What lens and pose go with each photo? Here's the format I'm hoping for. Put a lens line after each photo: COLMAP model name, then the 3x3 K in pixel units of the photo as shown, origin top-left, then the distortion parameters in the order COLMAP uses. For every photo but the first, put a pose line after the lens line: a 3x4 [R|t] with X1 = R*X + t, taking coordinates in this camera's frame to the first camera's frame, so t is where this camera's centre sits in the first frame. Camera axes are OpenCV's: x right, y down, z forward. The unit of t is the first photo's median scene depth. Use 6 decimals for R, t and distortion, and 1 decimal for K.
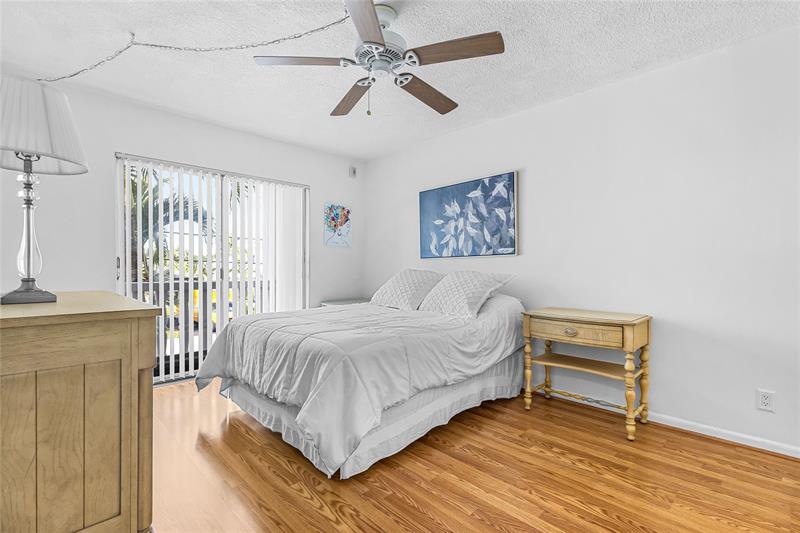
lens RADIAL K [[370.1, 0, 394.5], [0, 370.1, 269.6], [0, 0, 1]] dist [-0.001572, -0.000316]
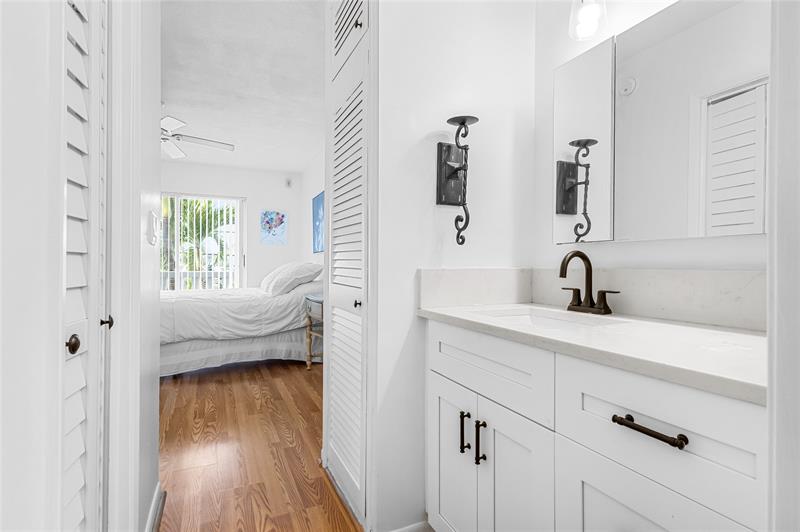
lens RADIAL K [[391.5, 0, 398.1], [0, 391.5, 264.8], [0, 0, 1]] dist [-0.001917, 0.000458]
pose [[0.953010, 0.002889, -0.302926, 0.846605], [-0.004842, 0.999972, -0.005696, 0.015872], [0.302901, 0.006895, 0.952997, -0.166105]]
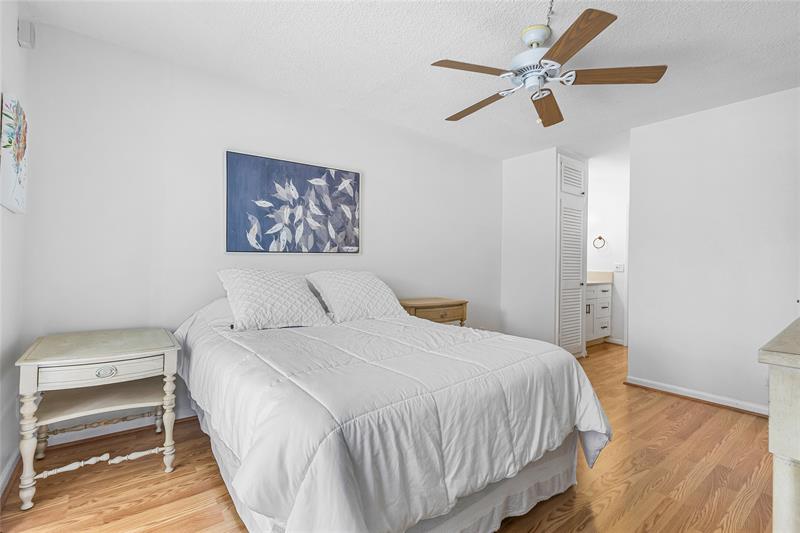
lens RADIAL K [[370.1, 0, 400.4], [0, 370.1, 266.6], [0, 0, 1]] dist [-0.001572, -0.000316]
pose [[0.100020, -0.010718, 0.994928, -0.650908], [-0.006509, 0.999914, 0.011426, -0.015334], [-0.994964, -0.007619, 0.099942, 0.730200]]
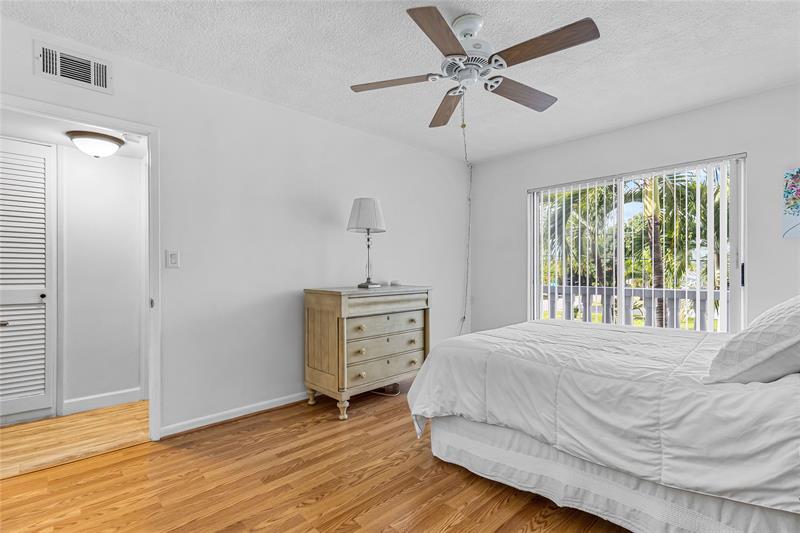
lens RADIAL K [[370.1, 0, 394.3], [0, 370.1, 265.8], [0, 0, 1]] dist [-0.001572, -0.000316]
pose [[-0.022730, -0.017001, -0.999597, 0.553218], [-0.009228, 0.999816, -0.016795, -0.005739], [0.999699, 0.008842, -0.022883, 0.473112]]
